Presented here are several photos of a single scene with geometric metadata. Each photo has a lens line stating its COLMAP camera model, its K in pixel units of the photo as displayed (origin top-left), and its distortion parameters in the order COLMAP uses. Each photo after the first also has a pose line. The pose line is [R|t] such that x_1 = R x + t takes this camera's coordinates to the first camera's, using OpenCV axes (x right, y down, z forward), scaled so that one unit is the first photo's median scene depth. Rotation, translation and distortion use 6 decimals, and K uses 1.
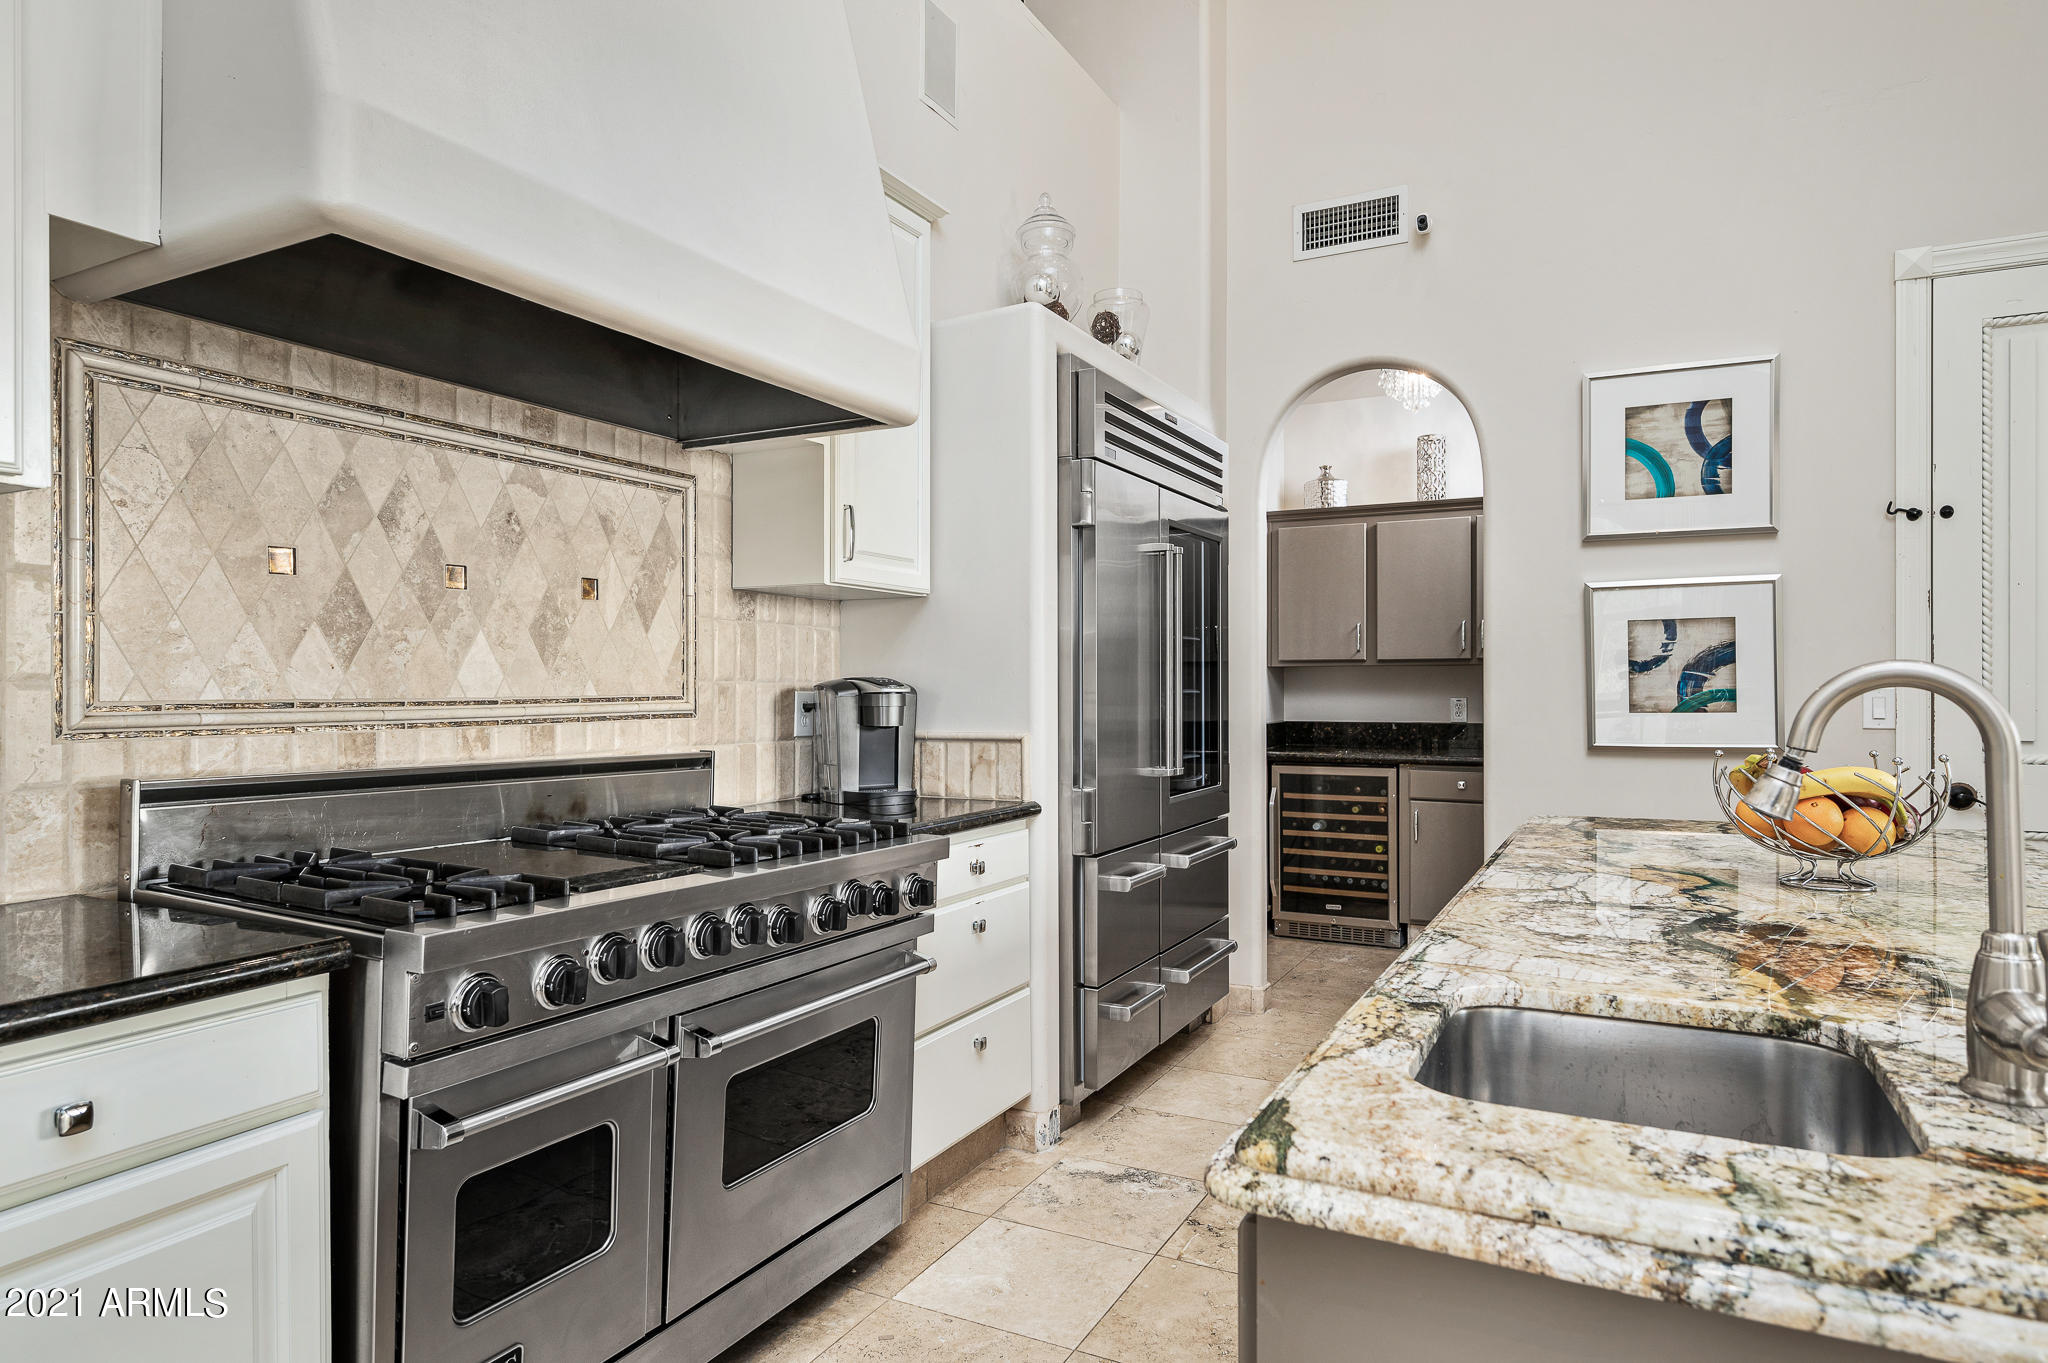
lens RADIAL K [[1171.7, 0, 1019.7], [0, 1171.7, 689.7], [0, 0, 1]] dist [-0.001085, 0.001817]
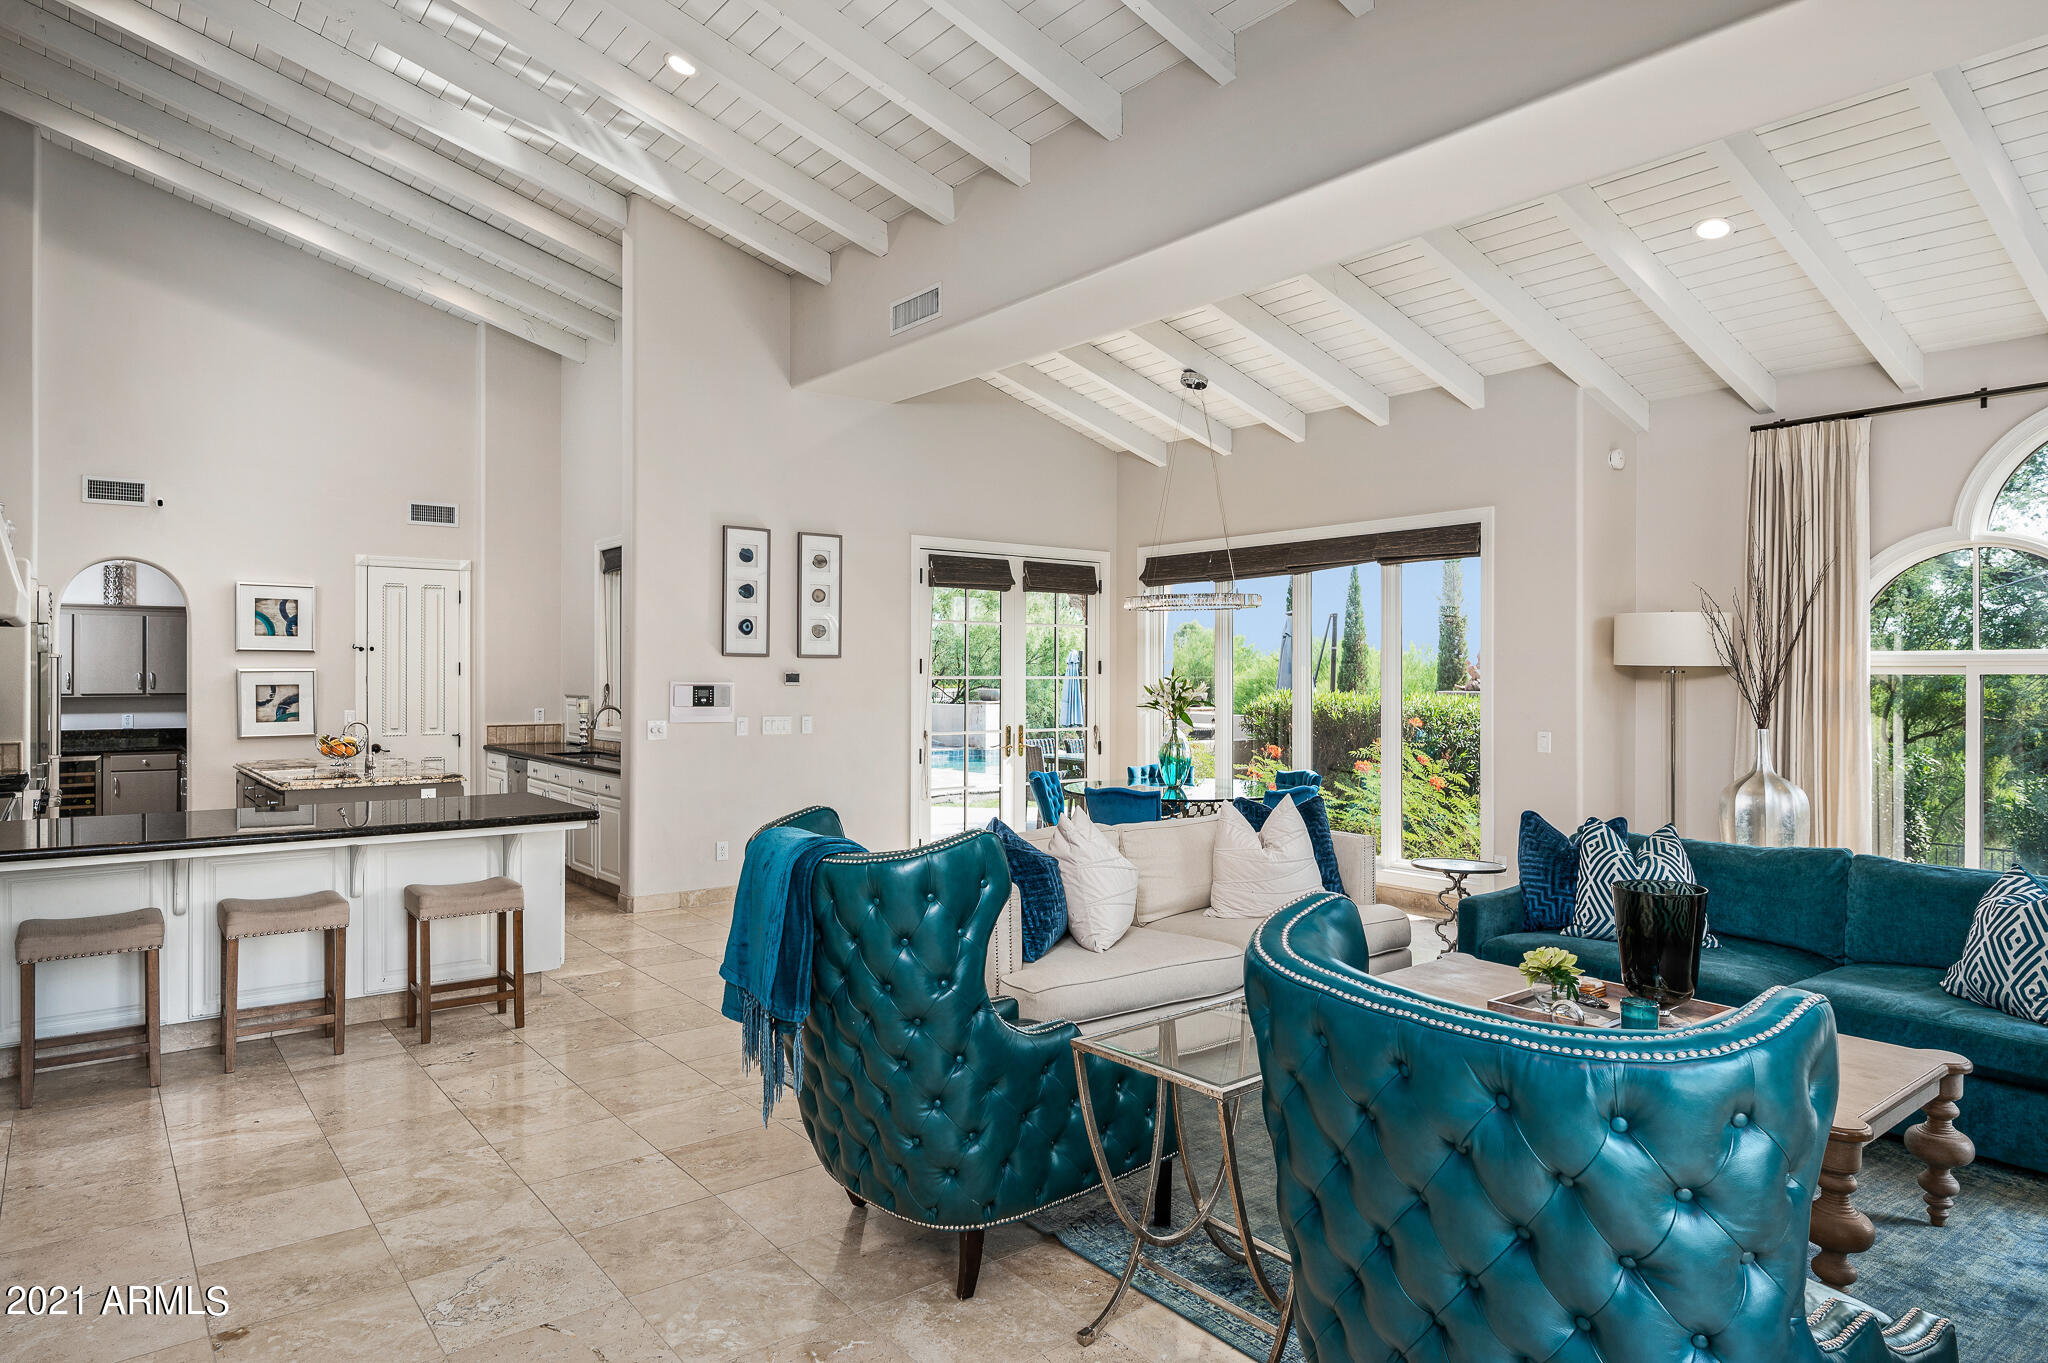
lens RADIAL K [[1224.3, 0, 1018.8], [0, 1224.3, 673.4], [0, 0, 1]] dist [0.000099, 0.001307]
pose [[0.416670, 0.002804, 0.909053, -1.375798], [0.001044, 0.999993, -0.003563, -0.087507], [-0.909057, 0.002434, 0.416665, -1.825110]]
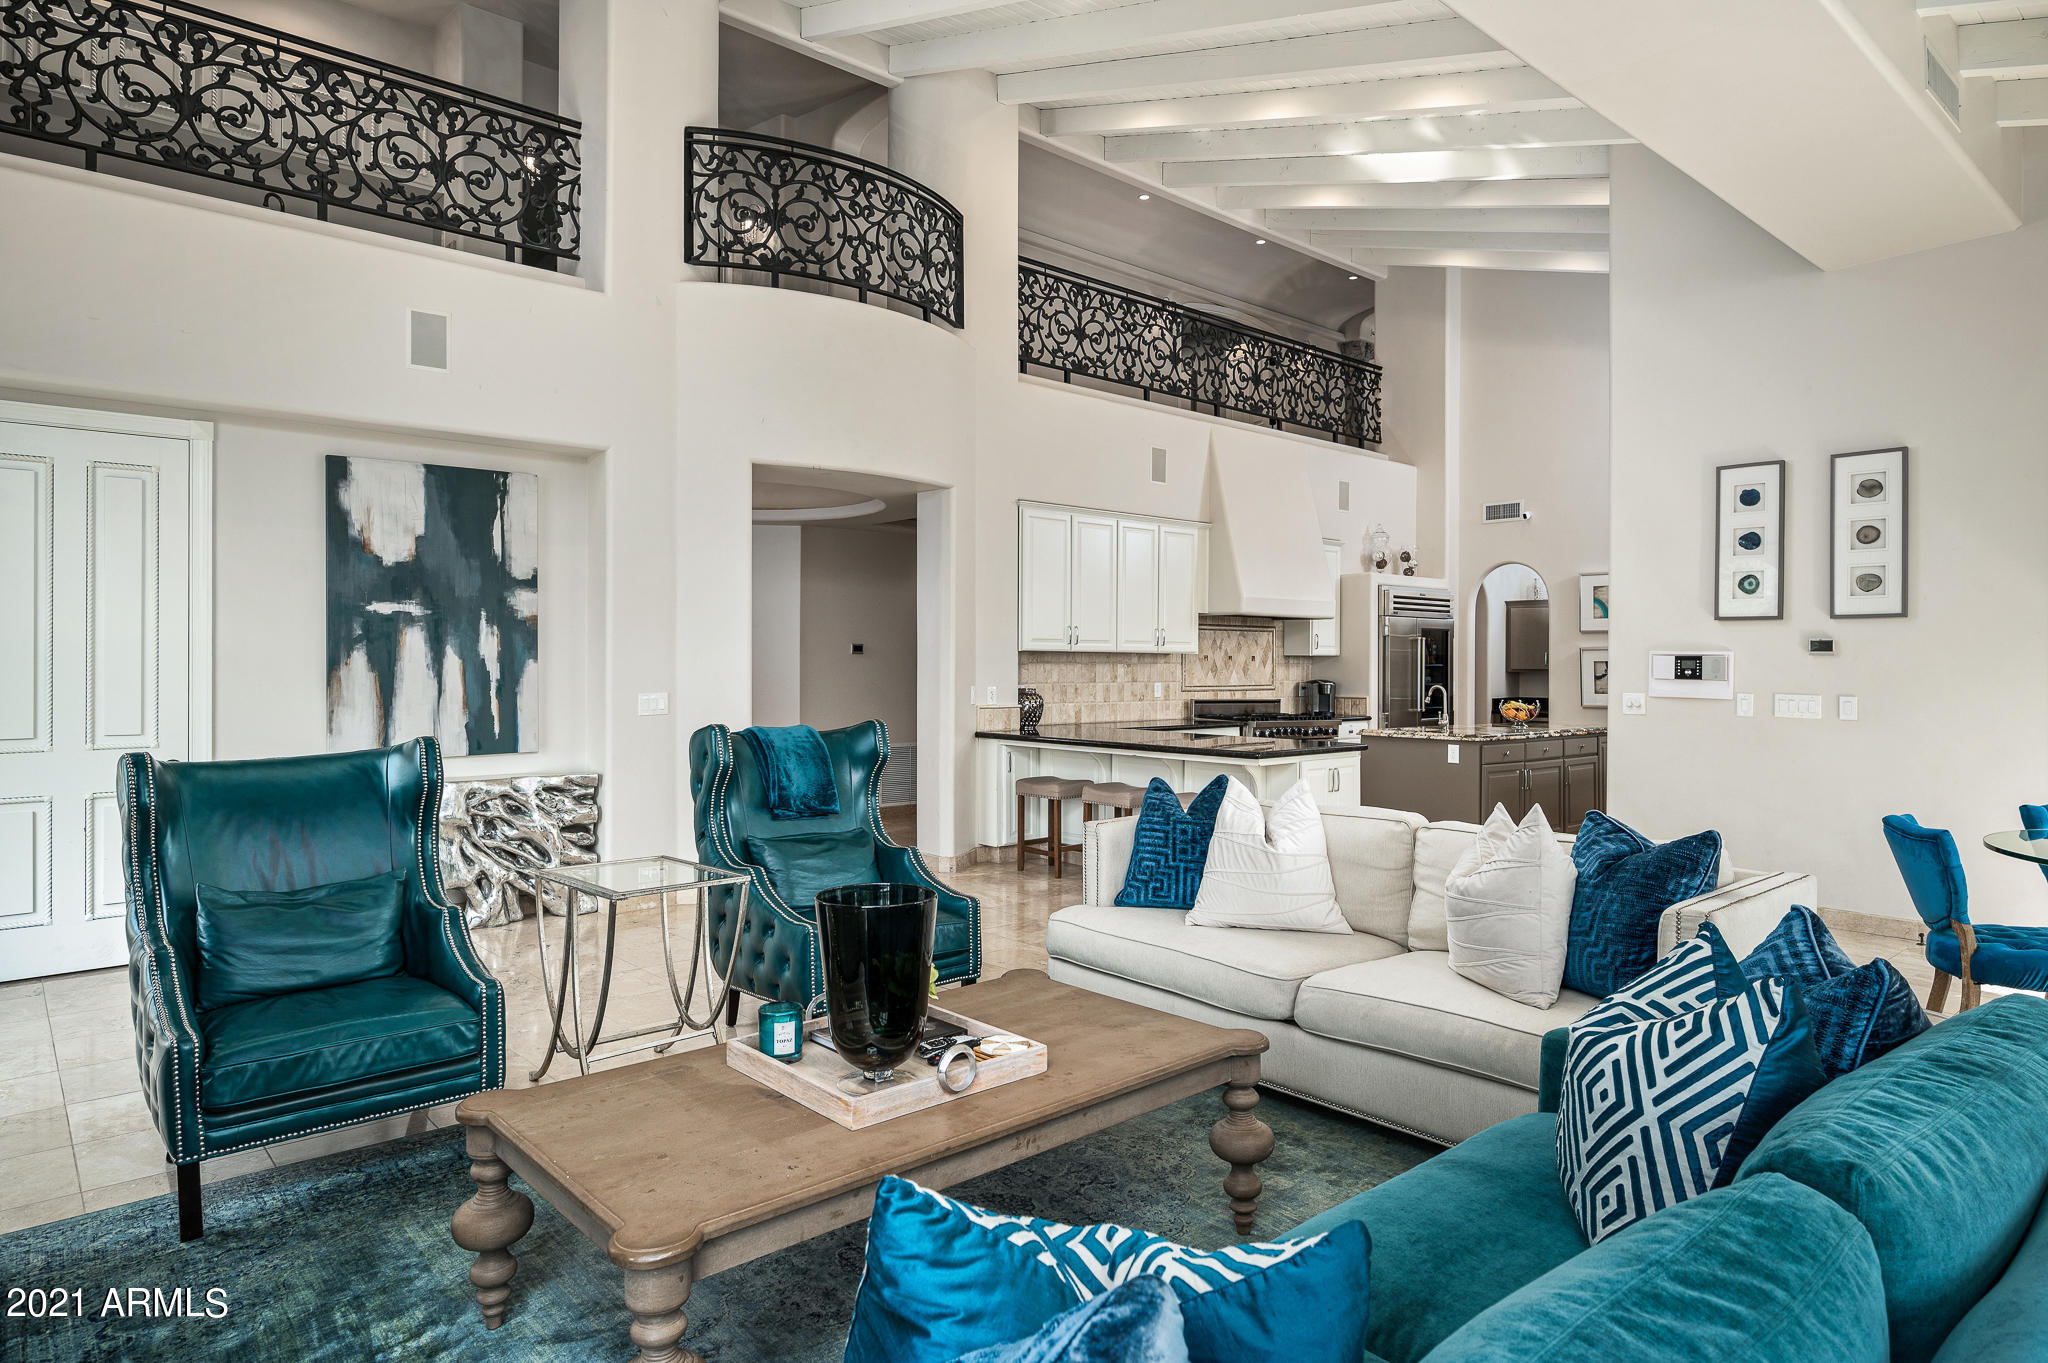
lens RADIAL K [[1171.7, 0, 1034.6], [0, 1171.7, 662.2], [0, 0, 1]] dist [-0.001085, 0.001817]
pose [[0.935724, 0.006140, -0.352681, 0.303215], [-0.008093, 0.999959, -0.004063, -0.041354], [0.352641, 0.006656, 0.935735, -2.574374]]
